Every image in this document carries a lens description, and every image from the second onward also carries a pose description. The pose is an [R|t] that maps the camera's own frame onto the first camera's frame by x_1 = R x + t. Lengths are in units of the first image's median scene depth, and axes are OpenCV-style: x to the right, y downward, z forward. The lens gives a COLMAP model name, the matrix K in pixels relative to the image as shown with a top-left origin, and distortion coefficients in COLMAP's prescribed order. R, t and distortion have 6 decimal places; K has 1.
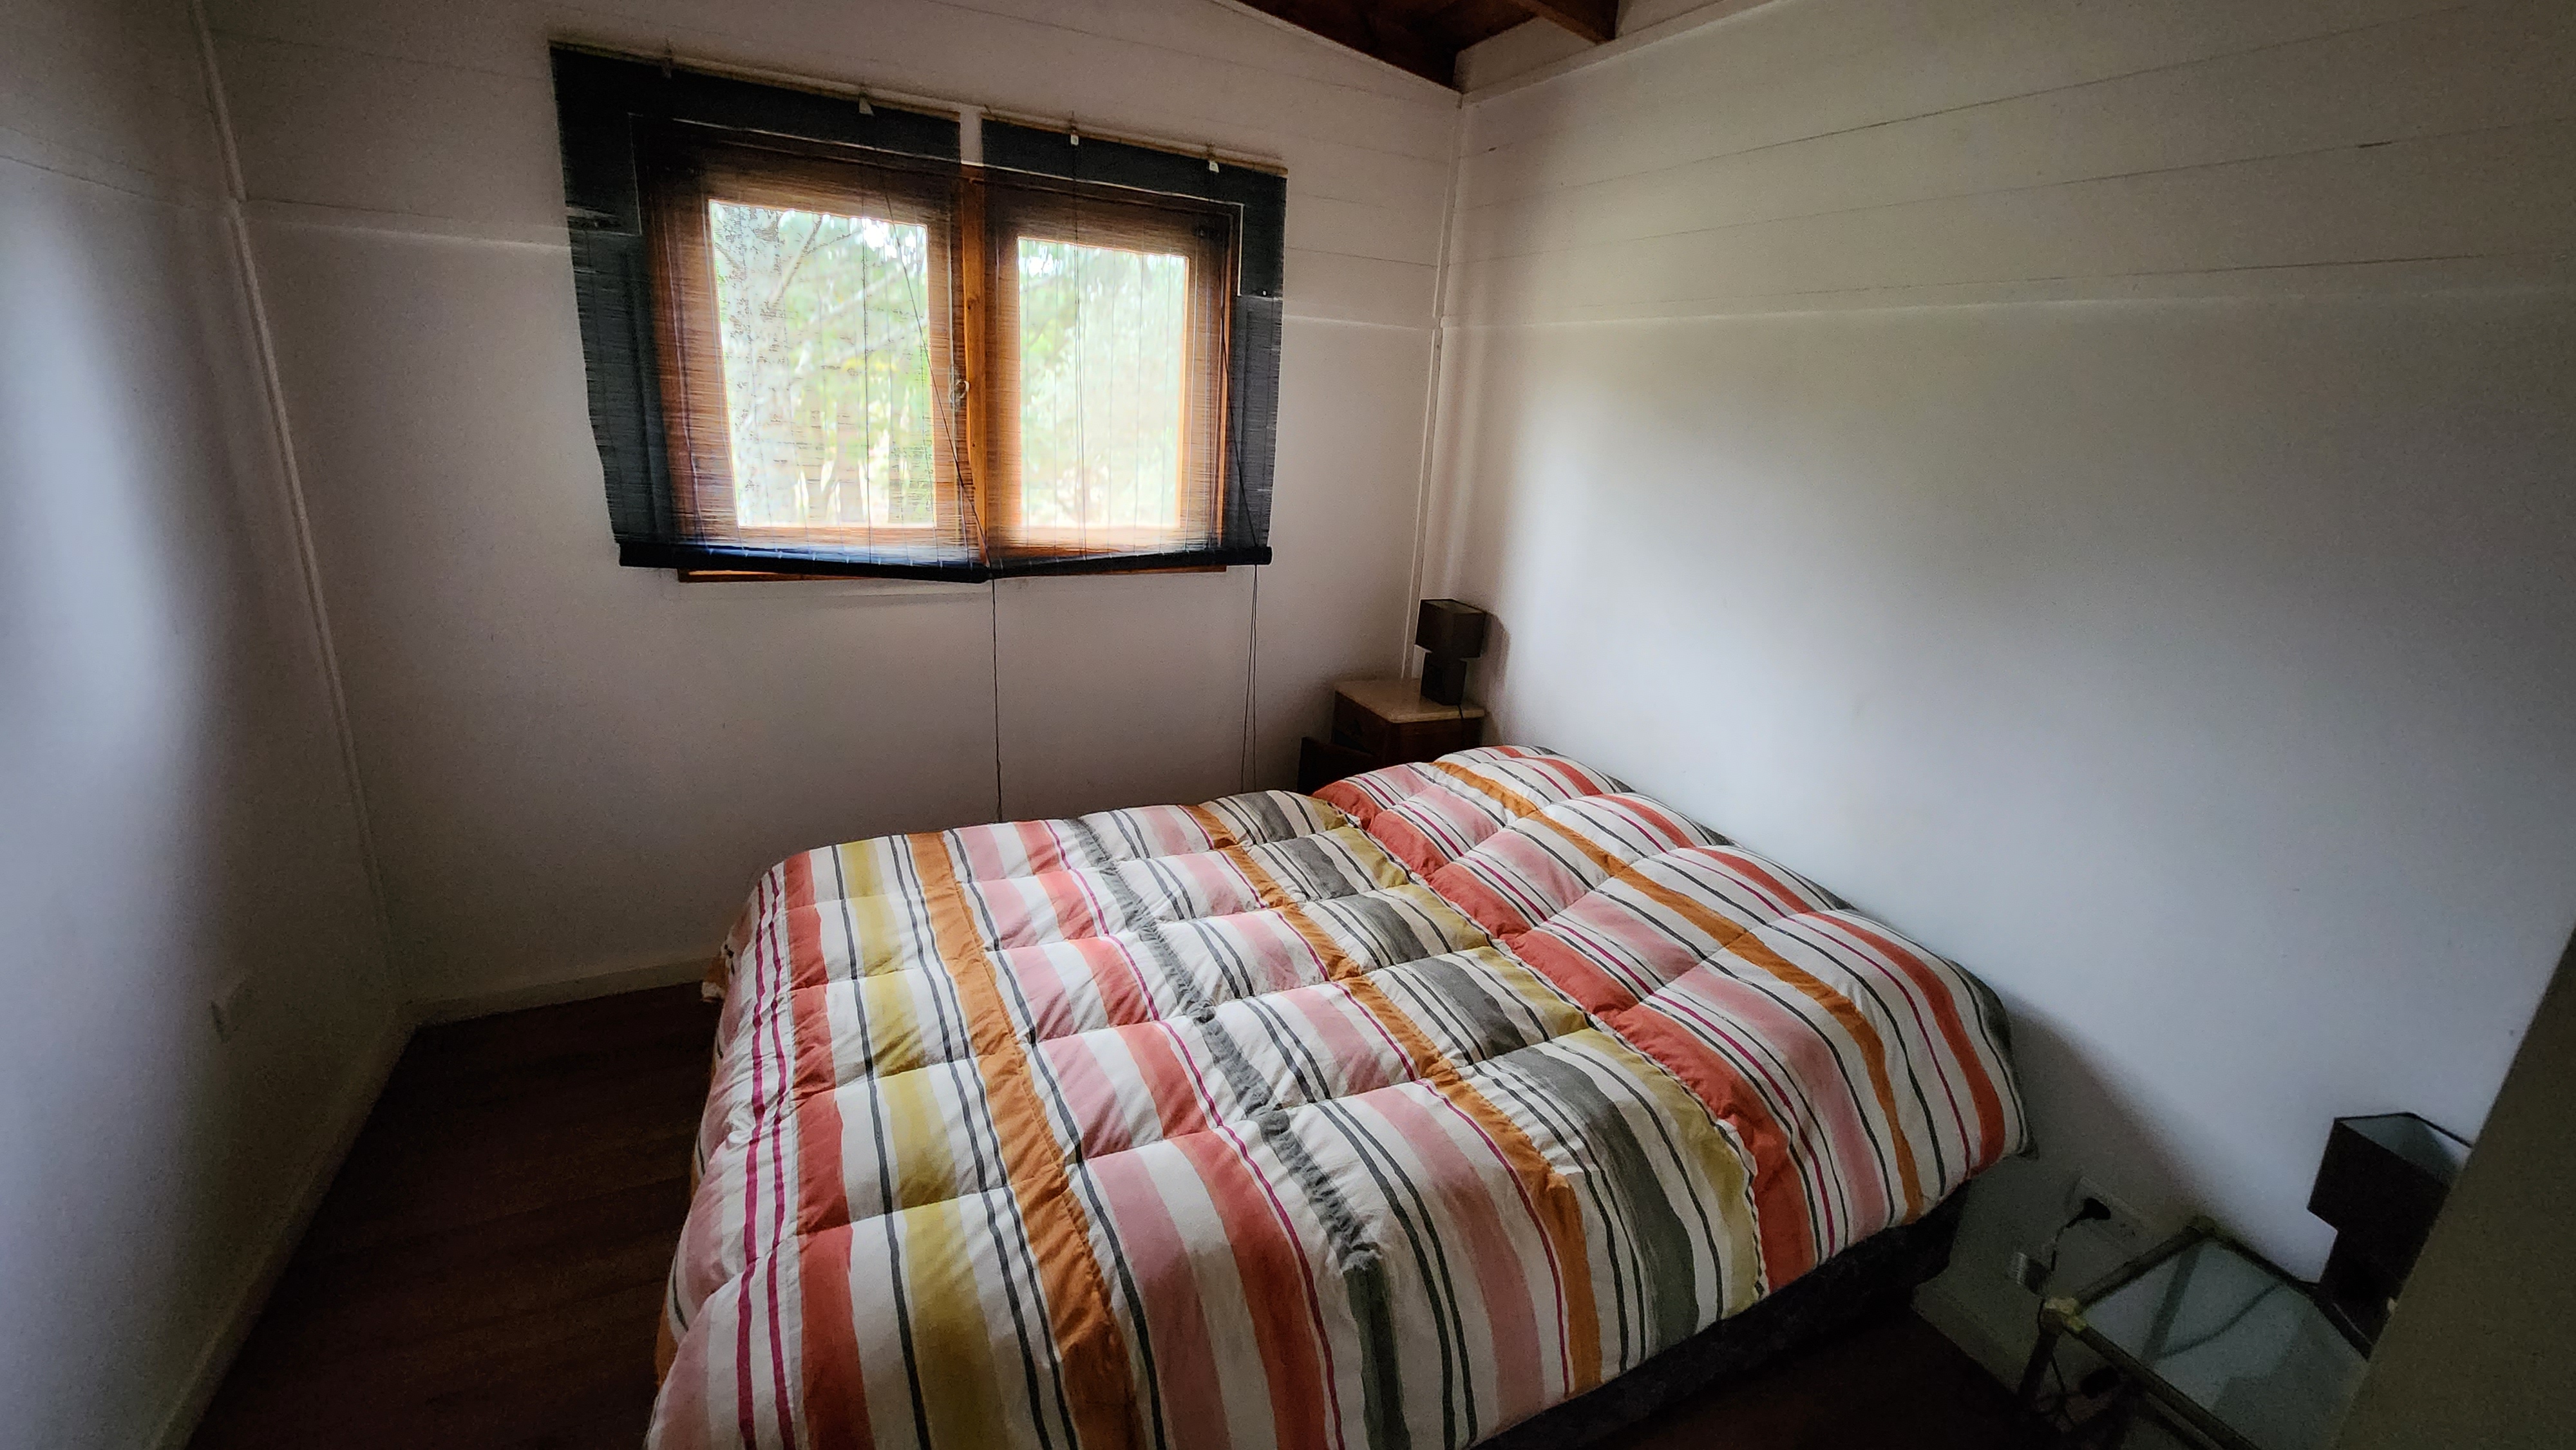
lens RADIAL K [[1011.2, 0, 1268.3], [0, 1011.2, 694.4], [0, 0, 1]] dist [-0.000530, -0.000020]
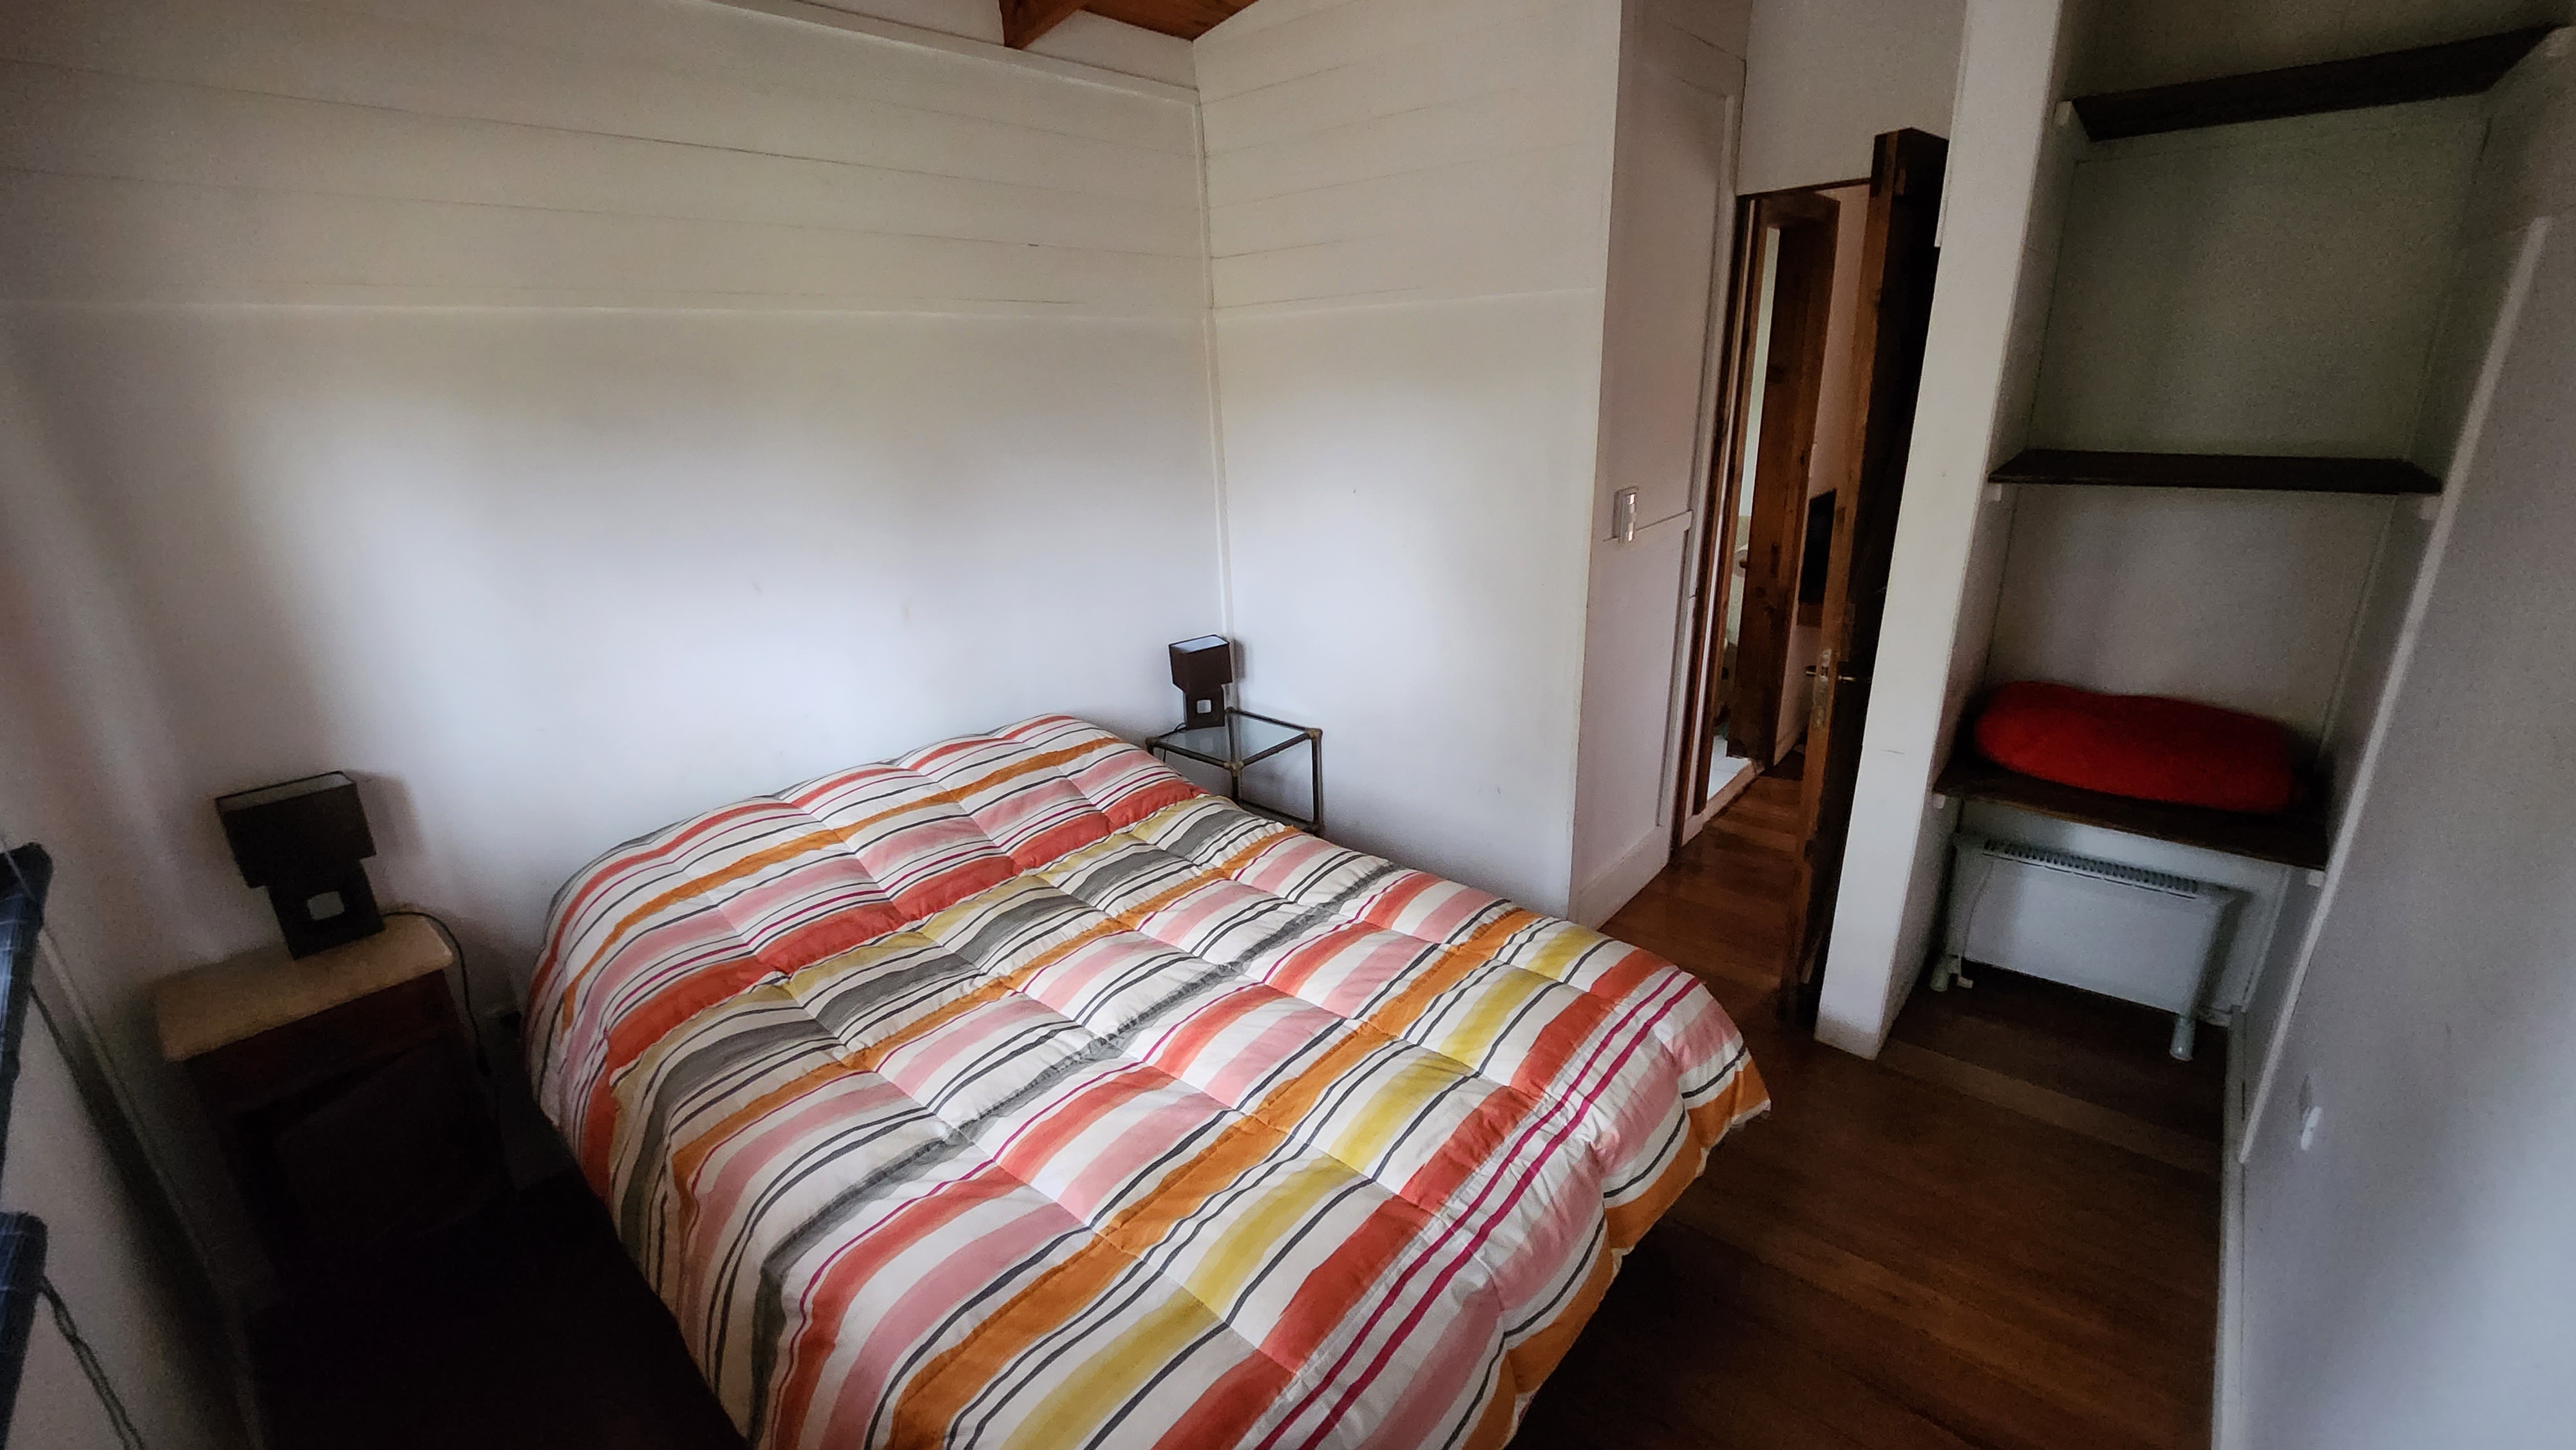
lens RADIAL K [[1011.2, 0, 1268.3], [0, 1011.2, 694.4], [0, 0, 1]] dist [-0.000530, -0.000020]
pose [[-0.384772, -0.328485, 0.862582, -0.799216], [0.275929, 0.850859, 0.447104, -0.364821], [-0.880803, 0.410044, -0.236748, 0.932906]]
